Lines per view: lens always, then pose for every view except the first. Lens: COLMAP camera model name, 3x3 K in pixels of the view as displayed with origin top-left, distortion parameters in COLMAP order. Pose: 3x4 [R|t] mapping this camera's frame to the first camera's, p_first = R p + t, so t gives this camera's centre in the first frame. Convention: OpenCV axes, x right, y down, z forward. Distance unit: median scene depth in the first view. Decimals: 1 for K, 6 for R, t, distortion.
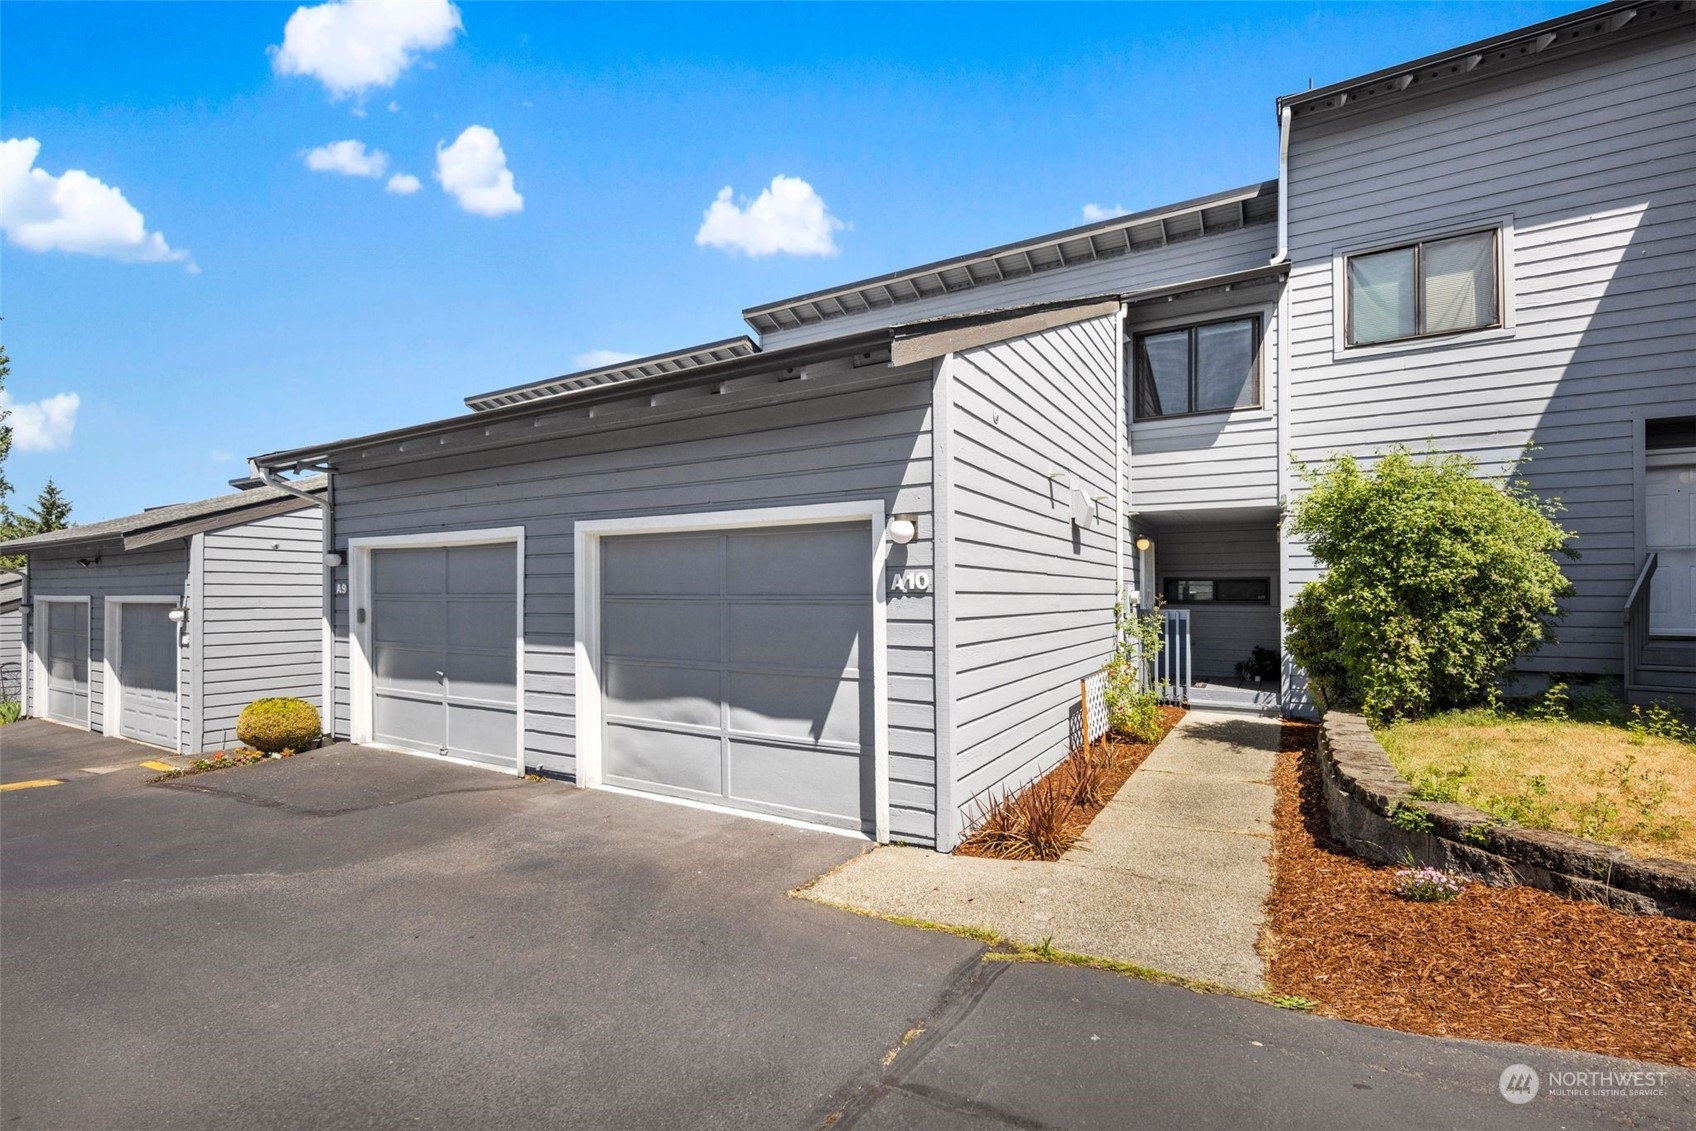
lens RADIAL K [[745.4, 0, 848.0], [0, 745.4, 619.3], [0, 0, 1]] dist [-0.000212, -0.000653]
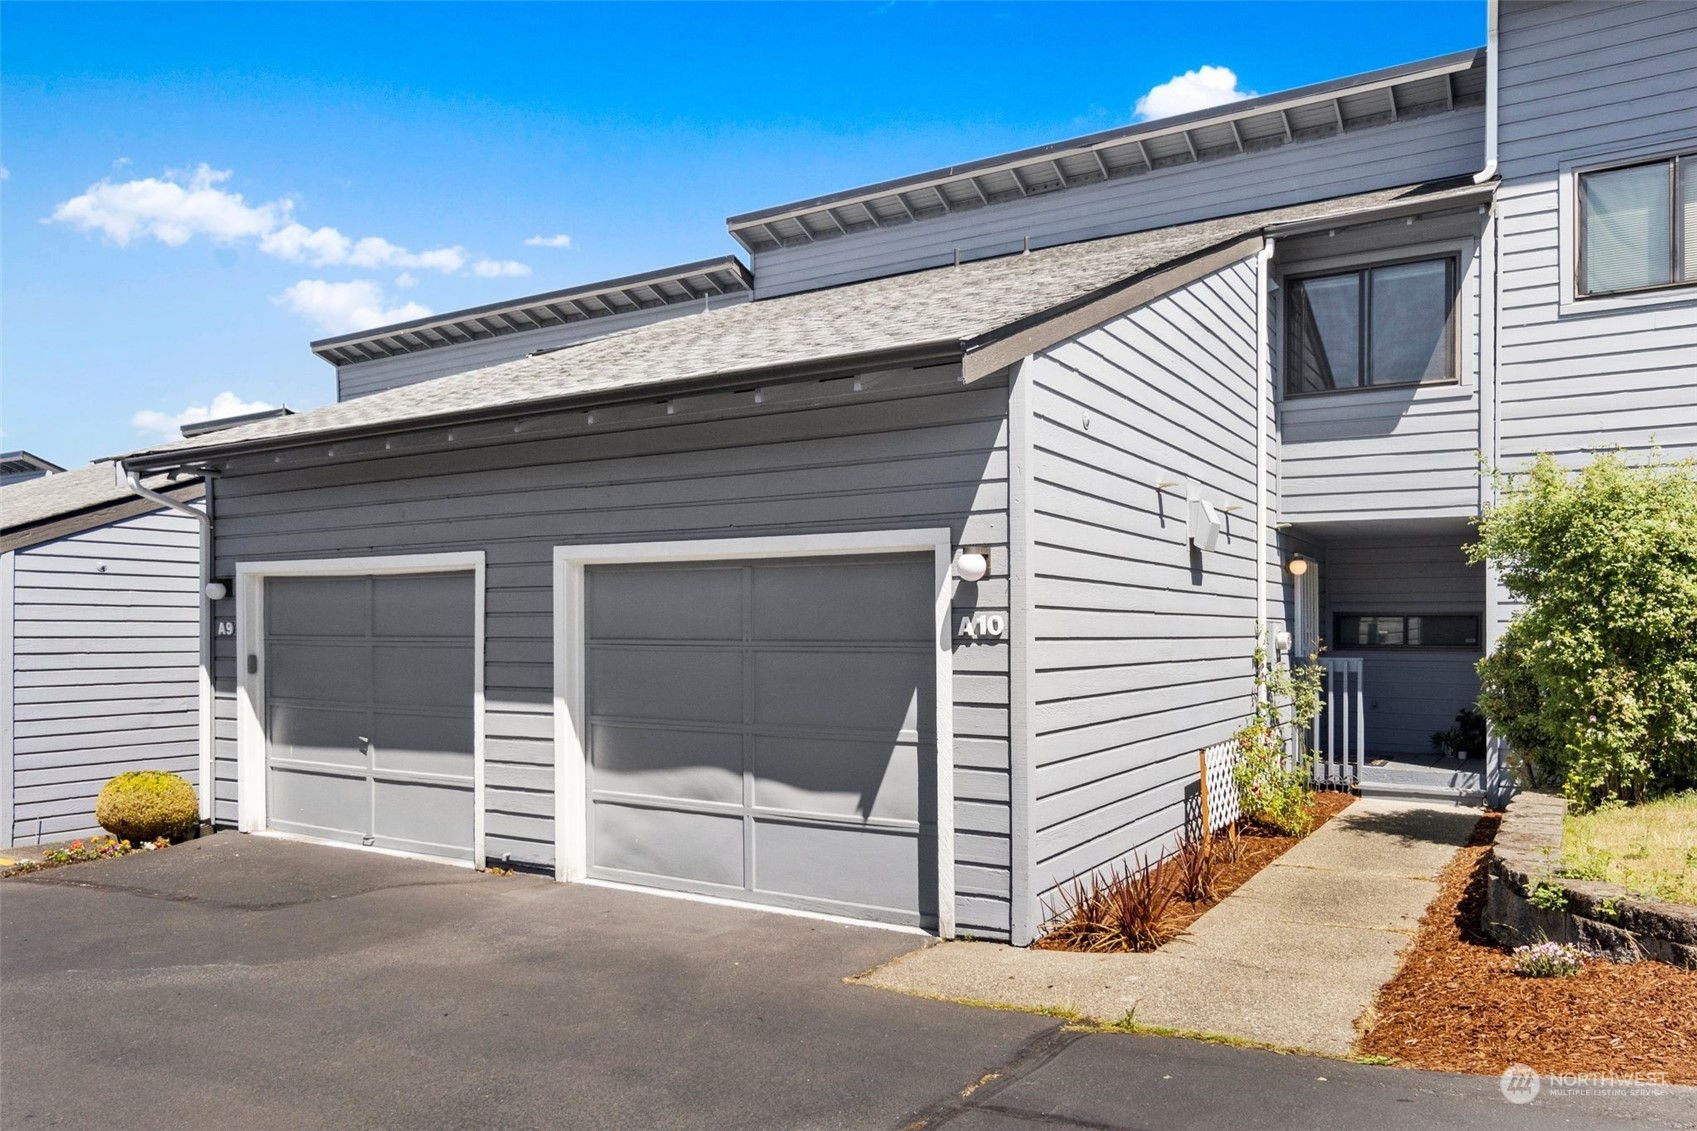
lens RADIAL K [[1188.2, 0, 840.4], [0, 1188.2, 677.8], [0, 0, 1]] dist [-0.003382, -0.000199]
pose [[0.999751, 0.002339, -0.022174, -0.033647], [-0.002185, 0.999973, 0.007009, -0.000892], [0.022190, -0.006959, 0.999730, -0.254040]]
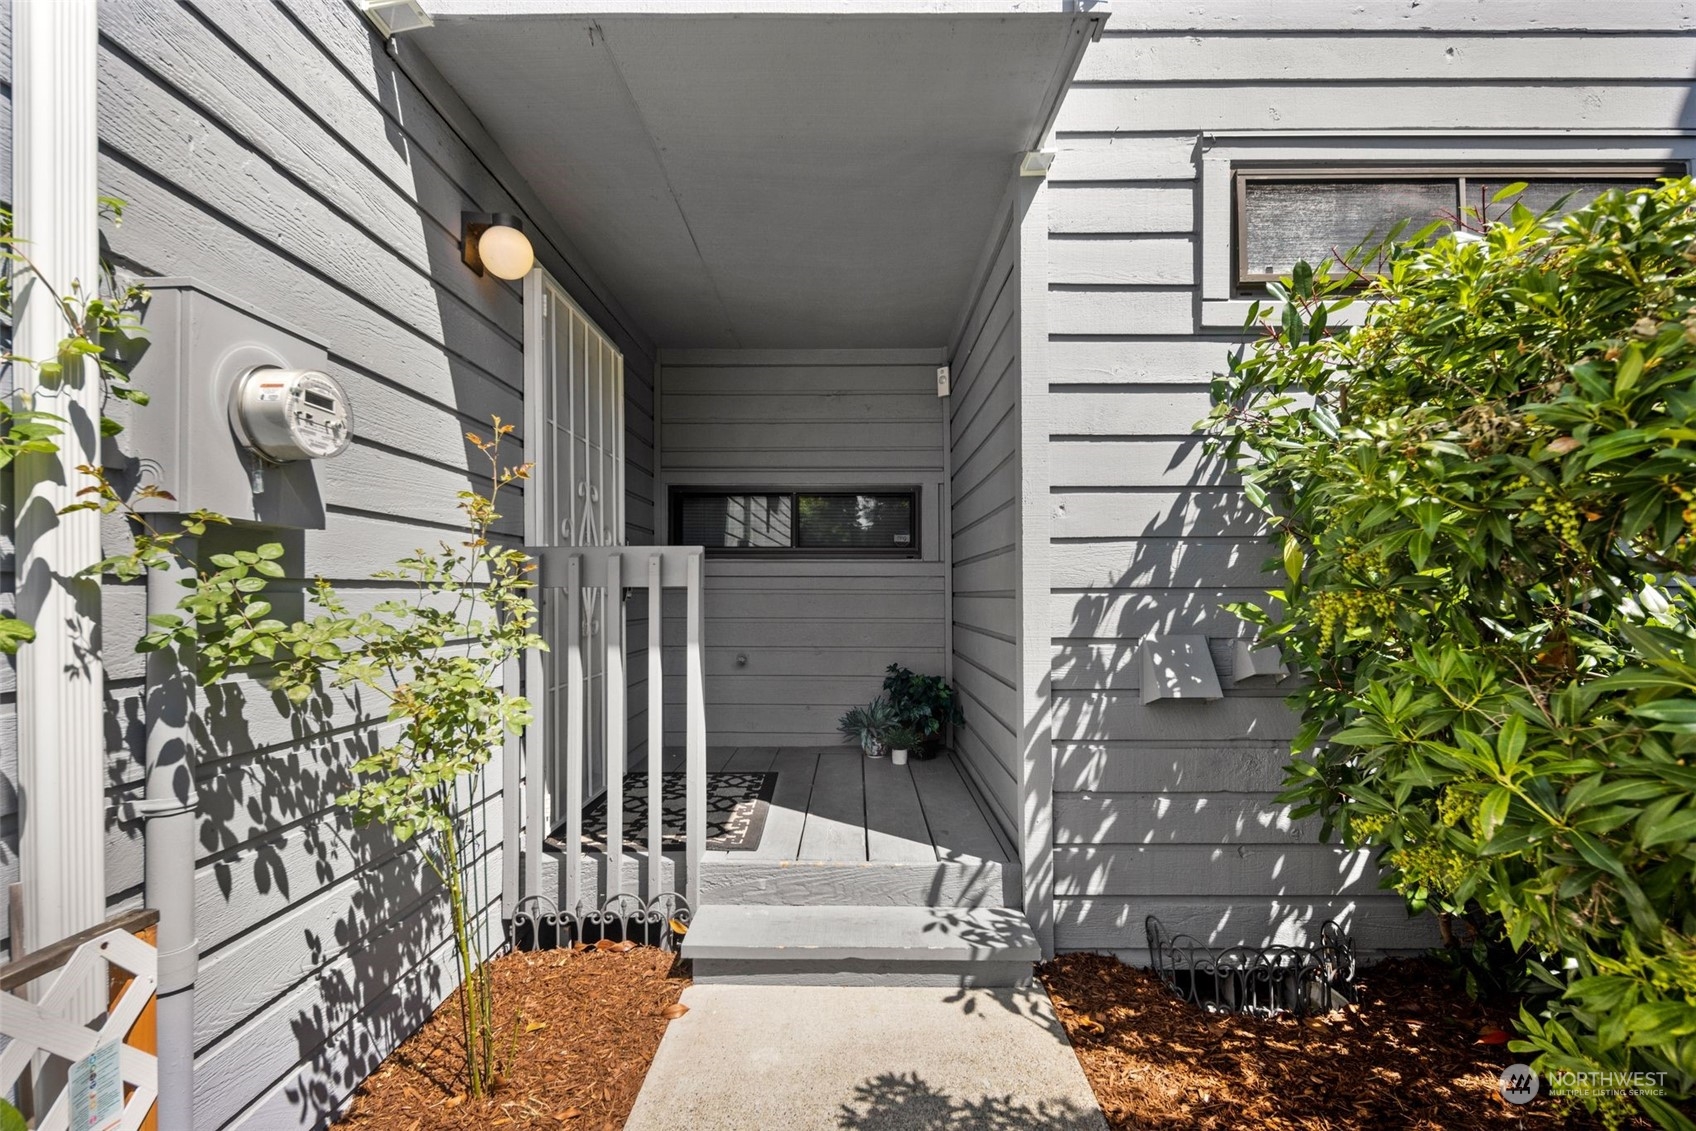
lens RADIAL K [[752.3, 0, 848.0], [0, 752.3, 604.2], [0, 0, 1]] dist [0.001527, -0.001461]
pose [[0.865070, 0.001042, 0.501650, 0.597277], [0.006707, 0.999884, -0.013644, 0.018109], [-0.501606, 0.015168, 0.864963, 1.206136]]
